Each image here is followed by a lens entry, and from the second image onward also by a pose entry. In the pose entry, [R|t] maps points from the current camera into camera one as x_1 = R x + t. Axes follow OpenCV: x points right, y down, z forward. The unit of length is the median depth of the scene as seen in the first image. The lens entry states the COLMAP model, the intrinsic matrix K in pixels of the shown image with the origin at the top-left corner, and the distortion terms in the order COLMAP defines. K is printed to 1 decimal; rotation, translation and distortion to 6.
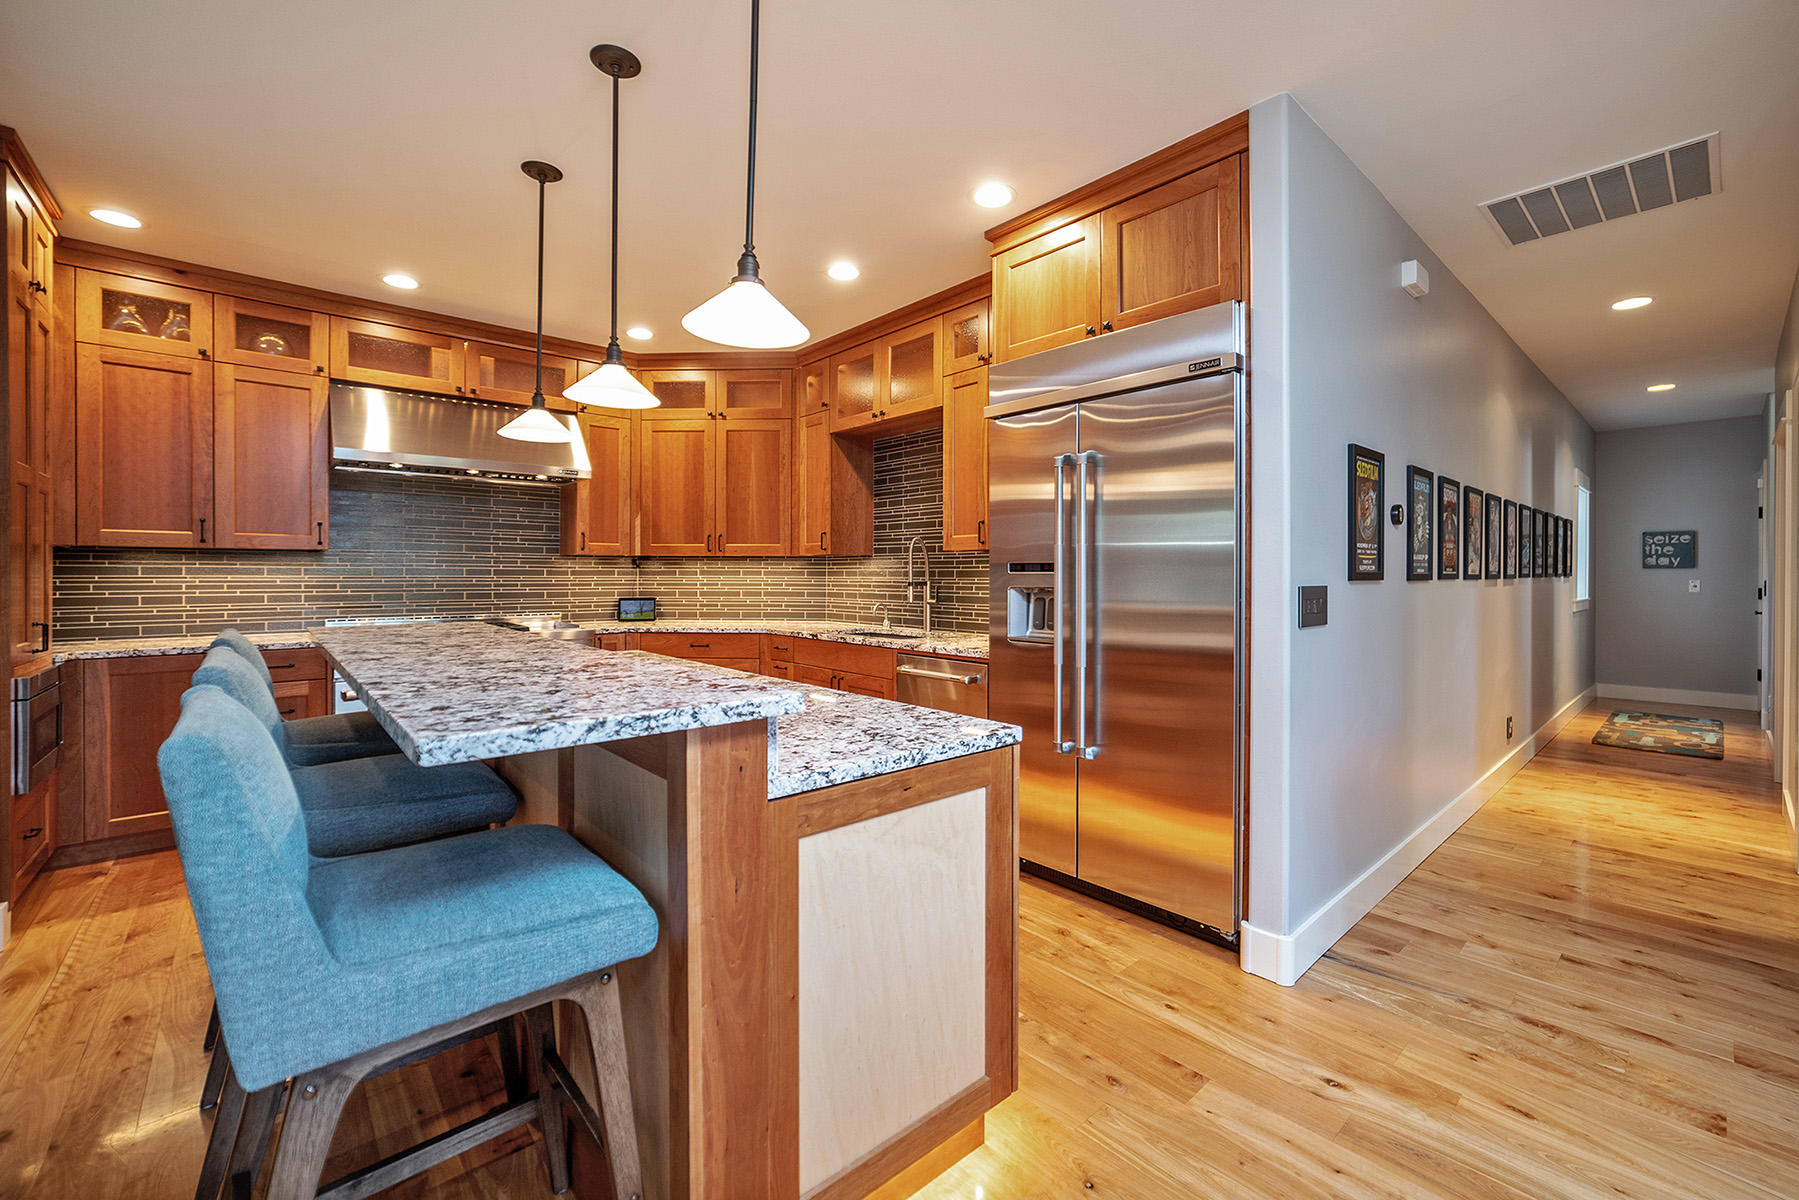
lens RADIAL K [[739.0, 0, 978.4], [0, 739.0, 578.1], [0, 0, 1]] dist [-0.038579, 0.012384]
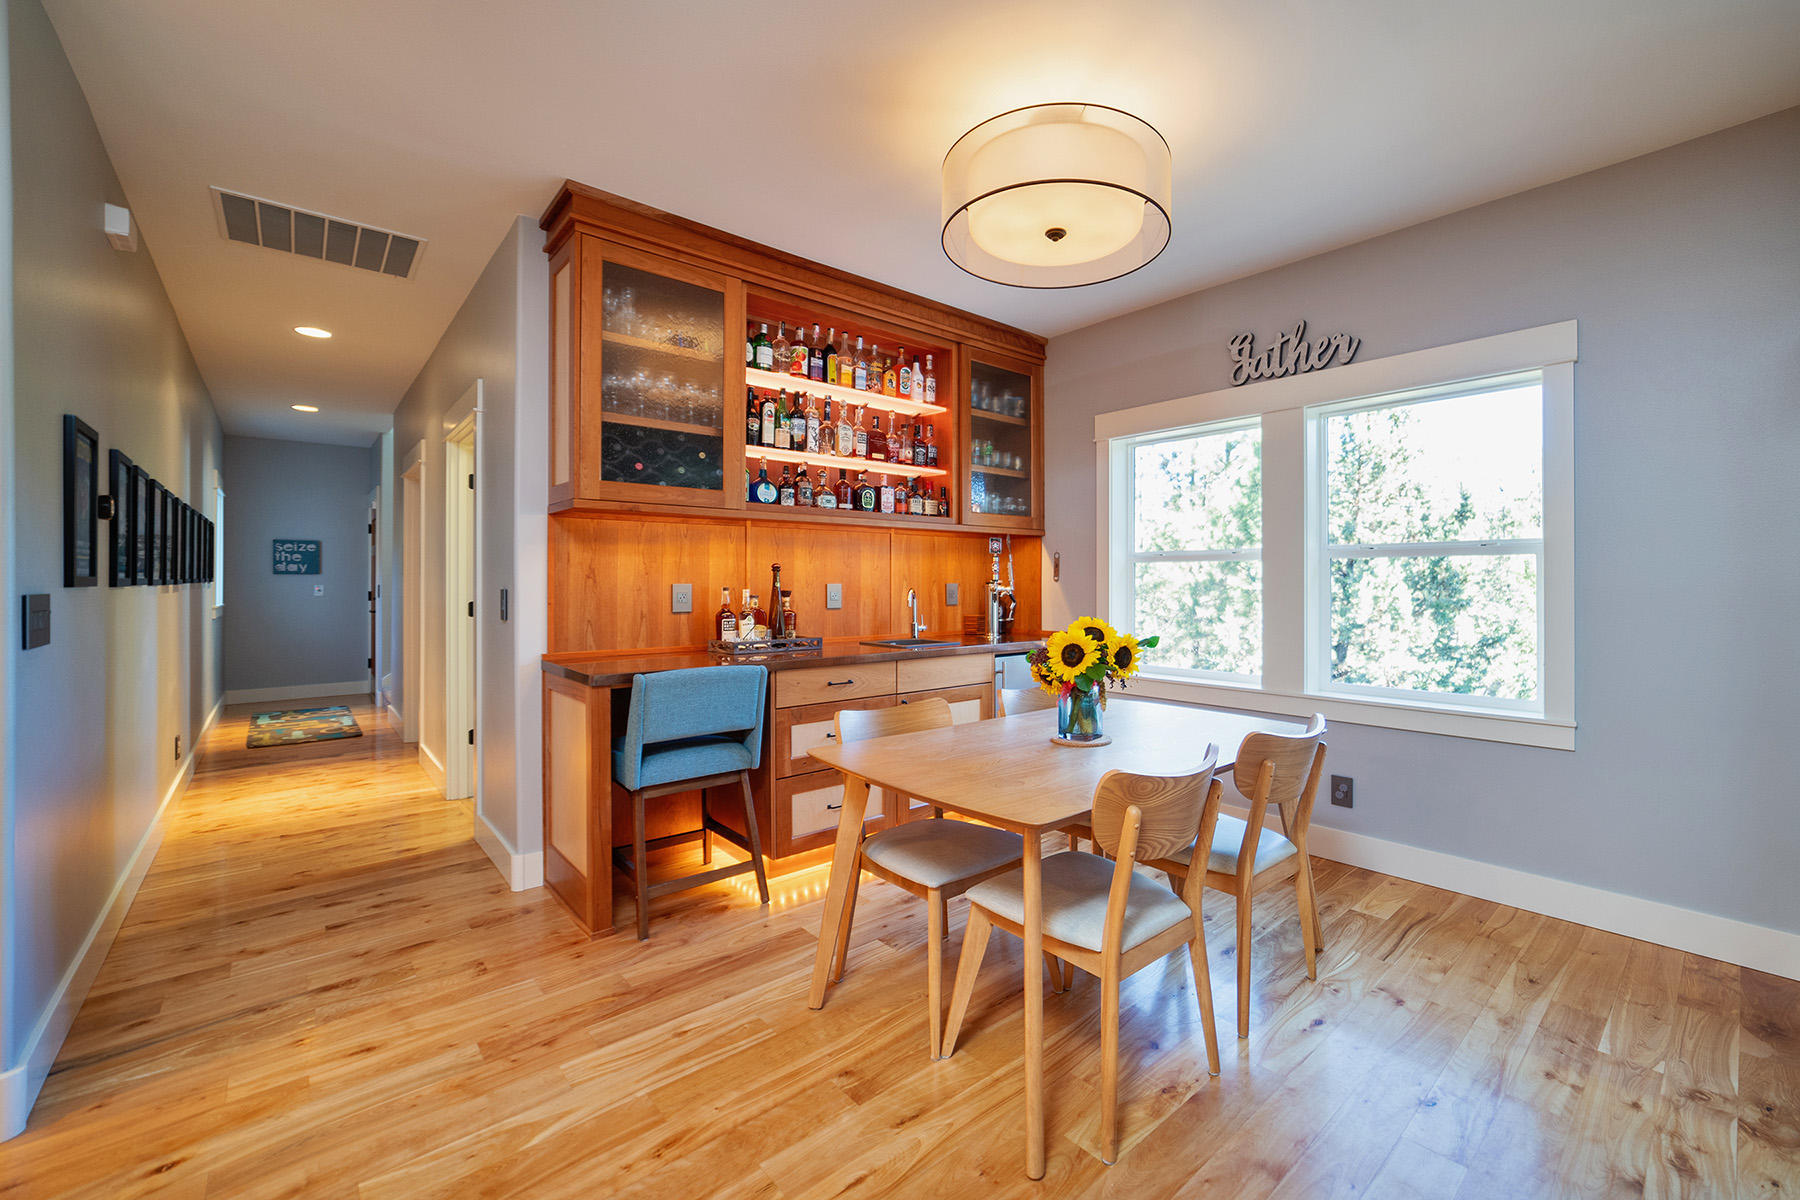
lens RADIAL K [[742.1, 0, 899.3], [0, 742.1, 592.1], [0, 0, 1]] dist [-0.001811, 0.000087]
pose [[0.076790, -0.016460, 0.996911, -0.154469], [0.005294, 0.999856, 0.016101, 0.000179], [-0.997033, 0.004042, 0.076866, 0.026998]]
